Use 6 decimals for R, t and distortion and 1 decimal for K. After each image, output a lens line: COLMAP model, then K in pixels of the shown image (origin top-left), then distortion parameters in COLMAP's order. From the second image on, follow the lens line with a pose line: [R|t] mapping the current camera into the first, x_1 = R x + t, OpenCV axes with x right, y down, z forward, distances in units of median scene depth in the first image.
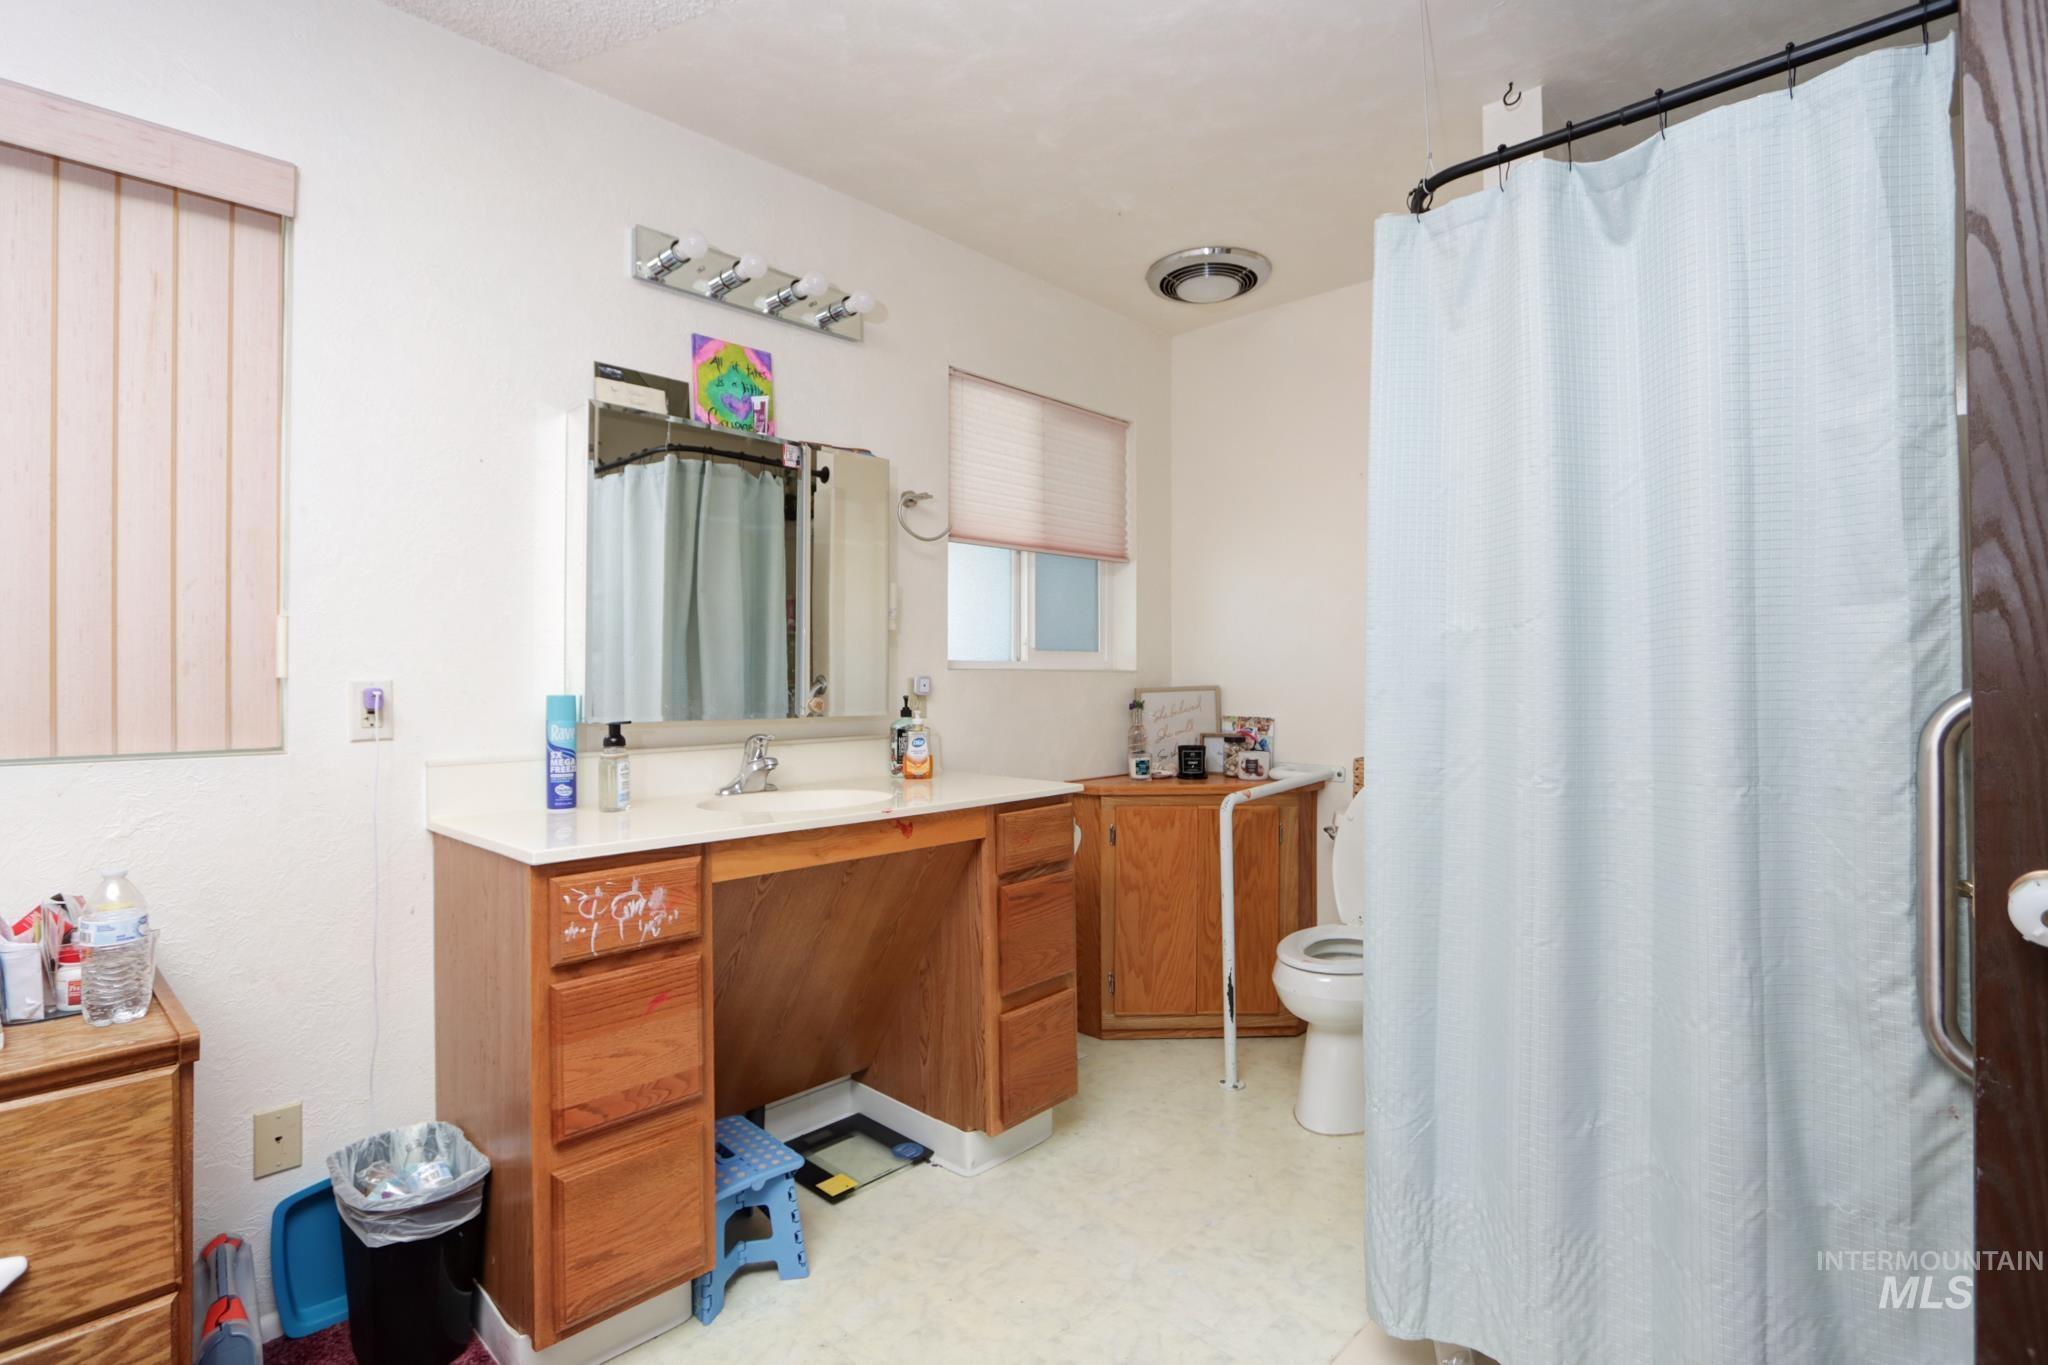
lens RADIAL K [[977.7, 0, 1012.8], [0, 977.7, 667.4], [0, 0, 1]] dist [-0.017033, -0.000242]
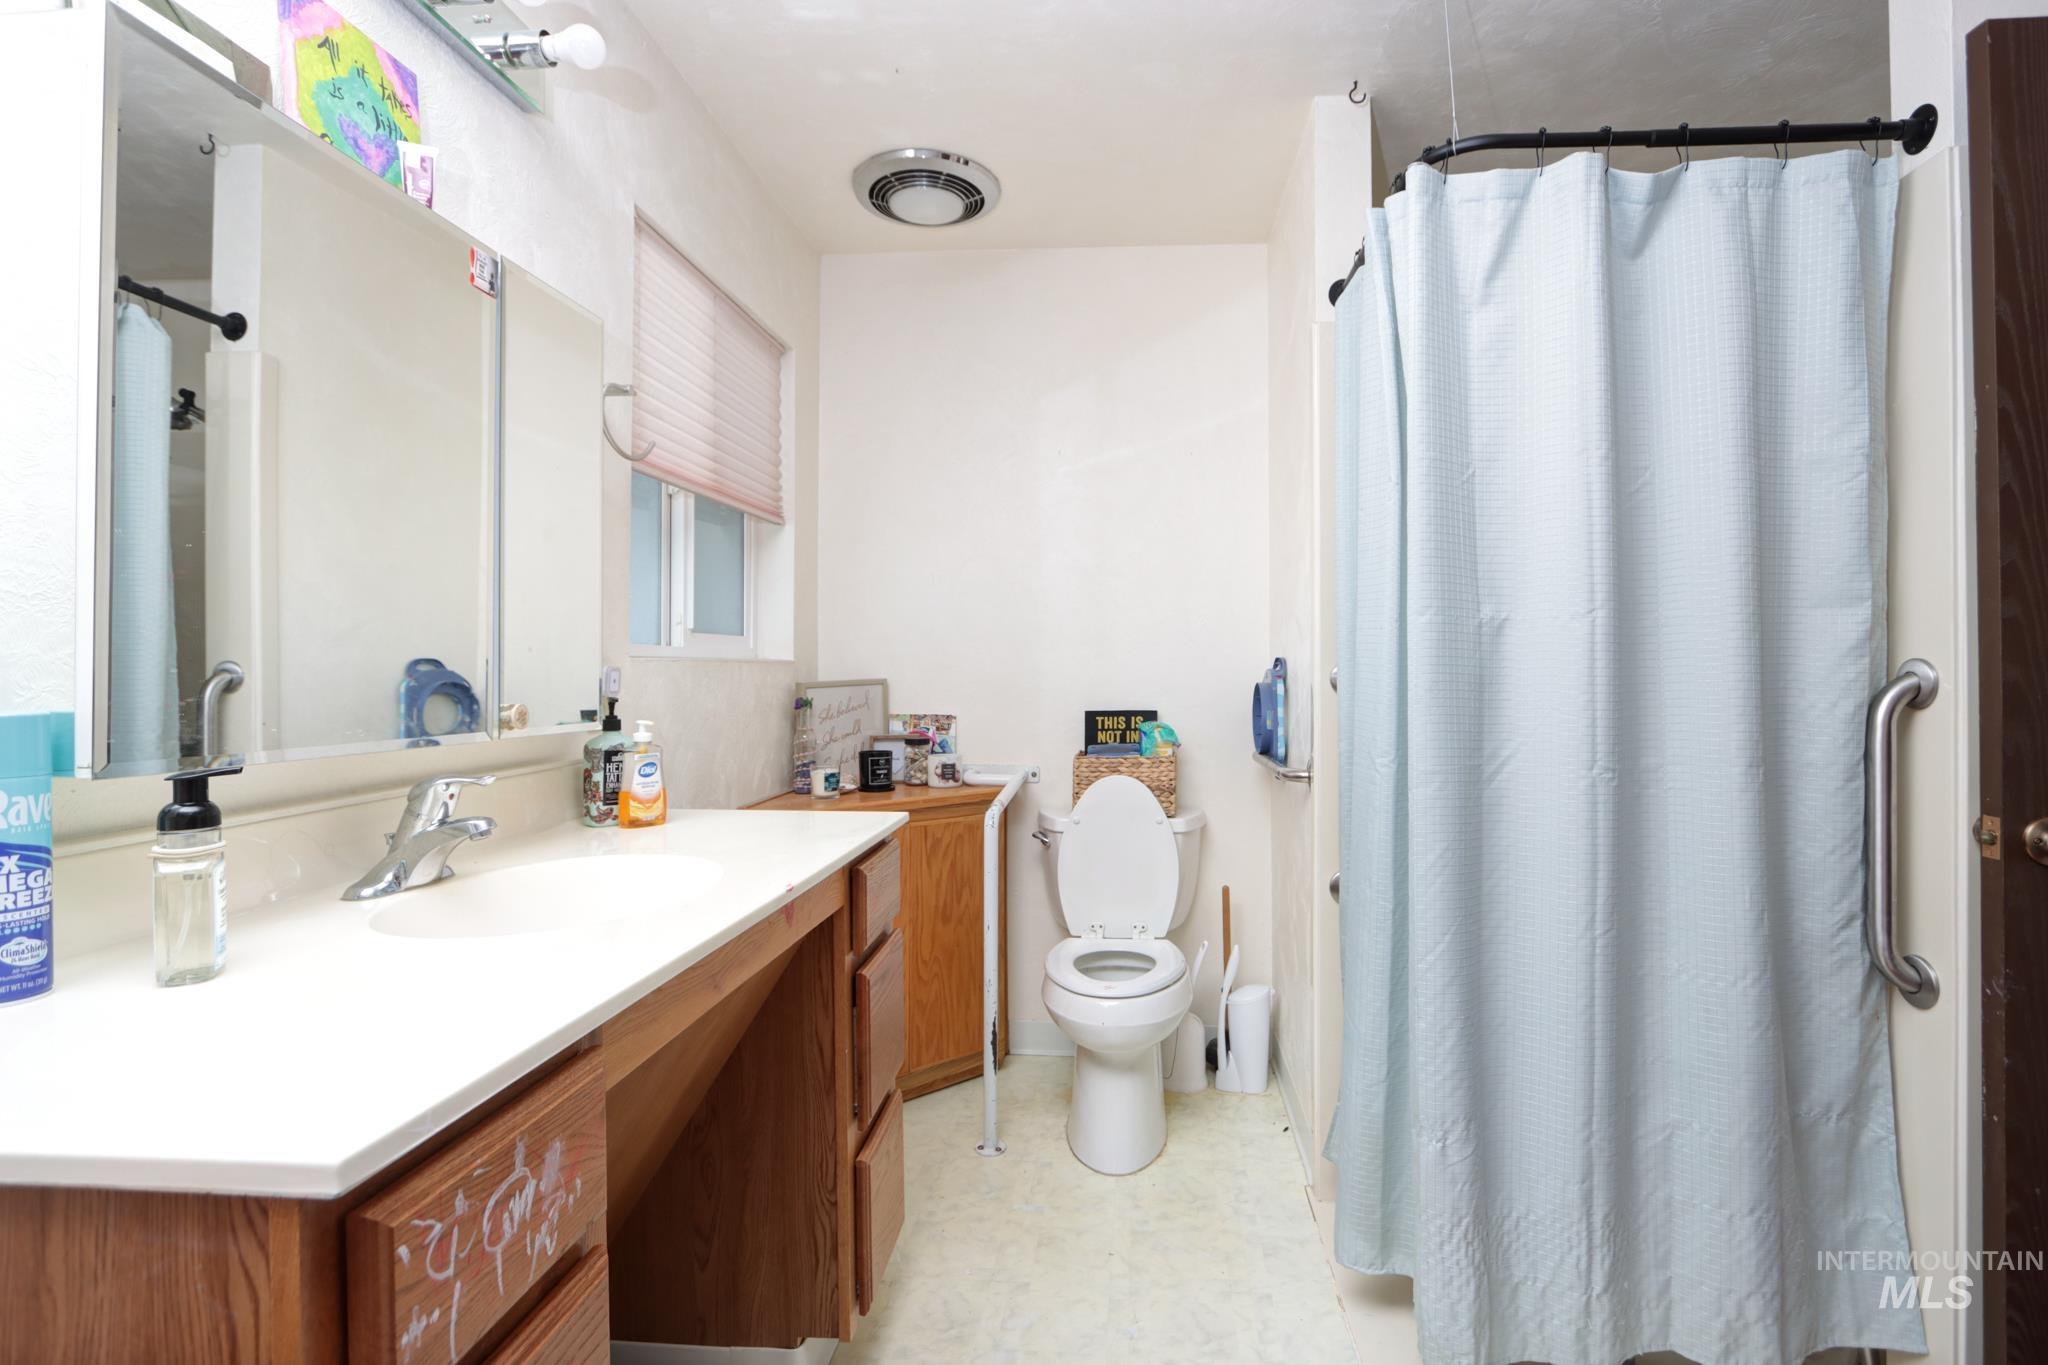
lens RADIAL K [[982.9, 0, 1028.6], [0, 982.9, 663.7], [0, 0, 1]] dist [-0.015191, -0.000116]
pose [[0.765107, 0.003856, 0.643891, -0.318248], [-0.006436, 0.999978, 0.001659, 0.004156], [-0.643870, -0.005413, 0.765115, 0.343325]]
